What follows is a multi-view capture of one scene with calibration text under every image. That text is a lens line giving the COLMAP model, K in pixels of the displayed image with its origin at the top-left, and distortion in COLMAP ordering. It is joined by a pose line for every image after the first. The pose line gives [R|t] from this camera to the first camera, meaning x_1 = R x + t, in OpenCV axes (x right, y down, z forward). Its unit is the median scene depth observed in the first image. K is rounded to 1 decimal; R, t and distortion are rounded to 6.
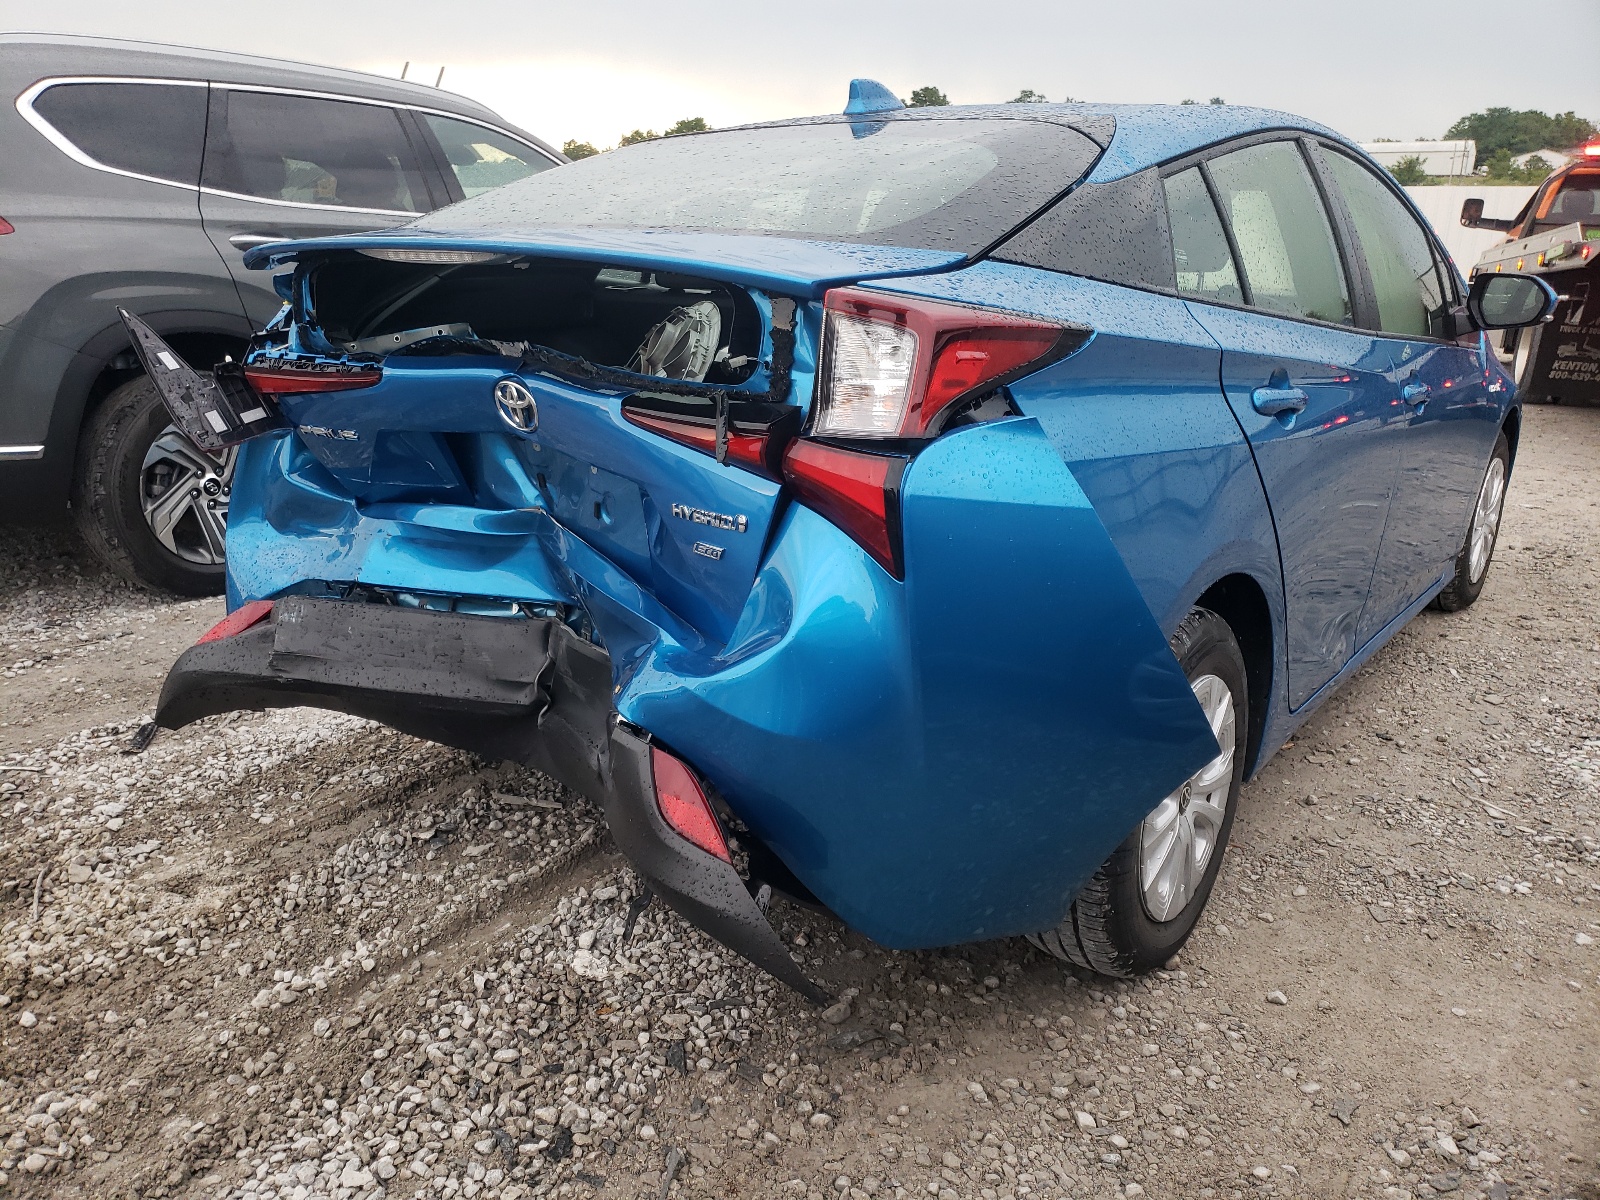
lens RADIAL K [[1211.5, 0, 808.4], [0, 1211.5, 606.8], [0, 0, 1]] dist [0.017428, -0.001920]
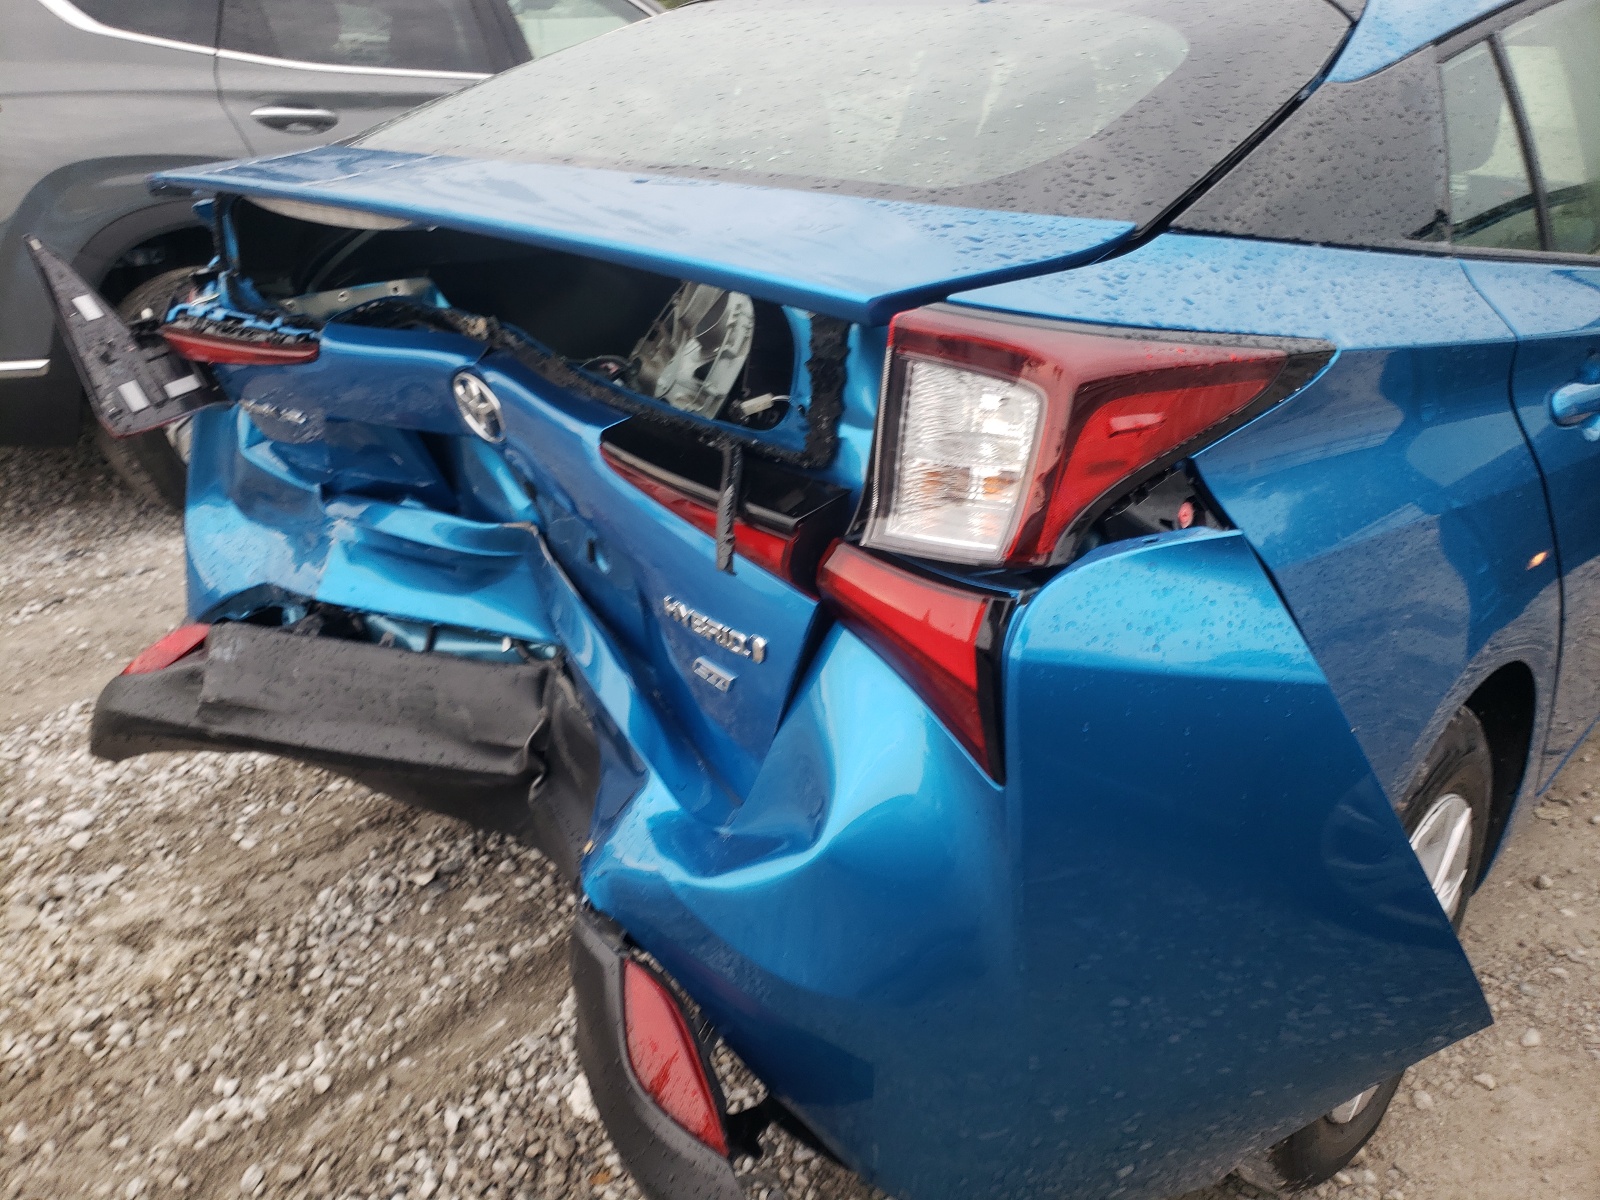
lens RADIAL K [[1211.5, 0, 792.3], [0, 1211.5, 593.7], [0, 0, 1]] dist [0.017428, -0.001920]
pose [[0.993128, 0.040085, -0.109955, 0.025603], [-0.027154, 0.992800, 0.116669, -0.132941], [0.113839, -0.112882, 0.987065, 0.269432]]
